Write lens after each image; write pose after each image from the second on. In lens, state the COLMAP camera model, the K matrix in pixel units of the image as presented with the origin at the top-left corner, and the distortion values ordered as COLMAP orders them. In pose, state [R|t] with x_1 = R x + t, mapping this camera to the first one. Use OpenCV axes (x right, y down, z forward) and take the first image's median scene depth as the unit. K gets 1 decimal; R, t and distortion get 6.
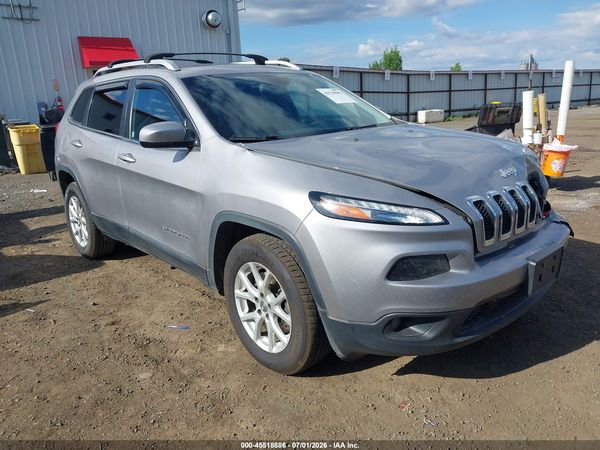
lens RADIAL K [[473.4, 0, 303.5], [0, 473.4, 227.3], [0, 0, 1]] dist [-0.001173, -0.007346]
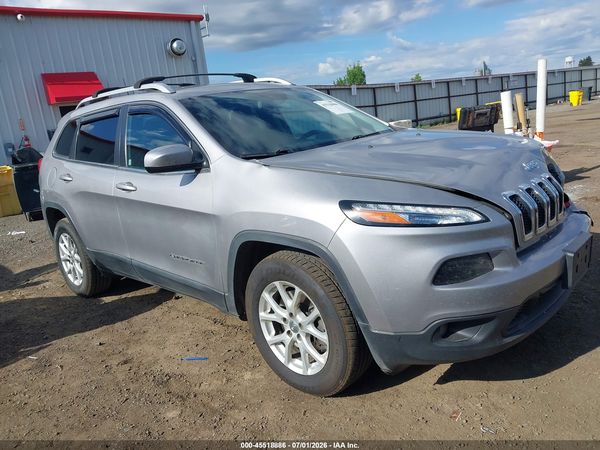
lens RADIAL K [[473.4, 0, 303.5], [0, 473.4, 227.3], [0, 0, 1]] dist [-0.001173, -0.007346]
pose [[0.994465, -0.089959, 0.054280, -0.091814], [0.092112, 0.995002, -0.038550, 0.005872], [-0.050540, 0.043336, 0.997781, 0.036848]]
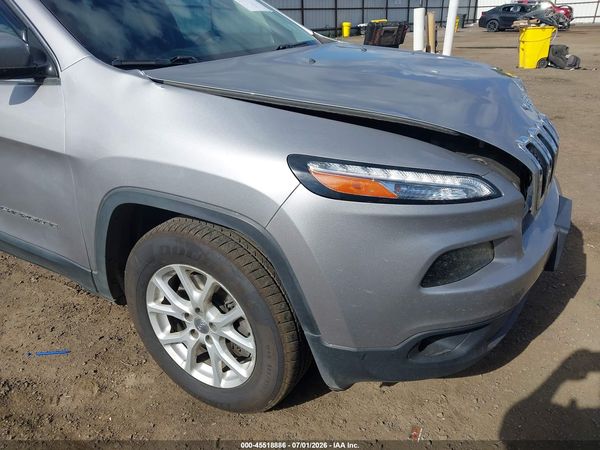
lens RADIAL K [[473.4, 0, 303.5], [0, 473.4, 227.3], [0, 0, 1]] dist [-0.001173, -0.007346]
pose [[0.950265, -0.100478, 0.294790, -0.121025], [0.054169, 0.985424, 0.161262, -0.063657], [-0.306696, -0.137273, 0.941857, 0.323386]]
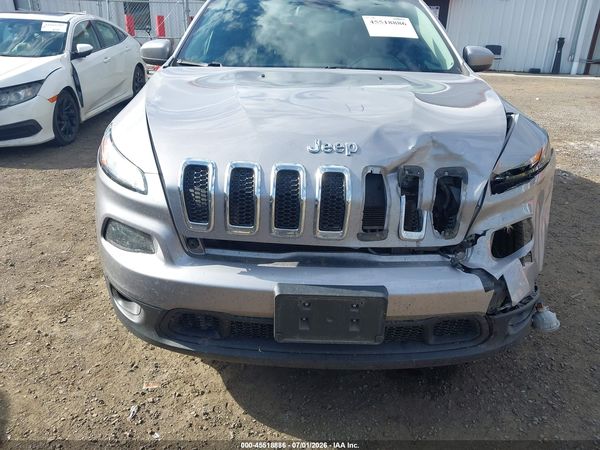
lens RADIAL K [[473.4, 0, 303.5], [0, 473.4, 227.3], [0, 0, 1]] dist [-0.001173, -0.007346]
pose [[0.723197, 0.316496, -0.613854, 0.717505], [-0.233784, 0.948530, 0.213624, -0.132836], [0.649870, -0.010983, 0.759966, 0.424472]]
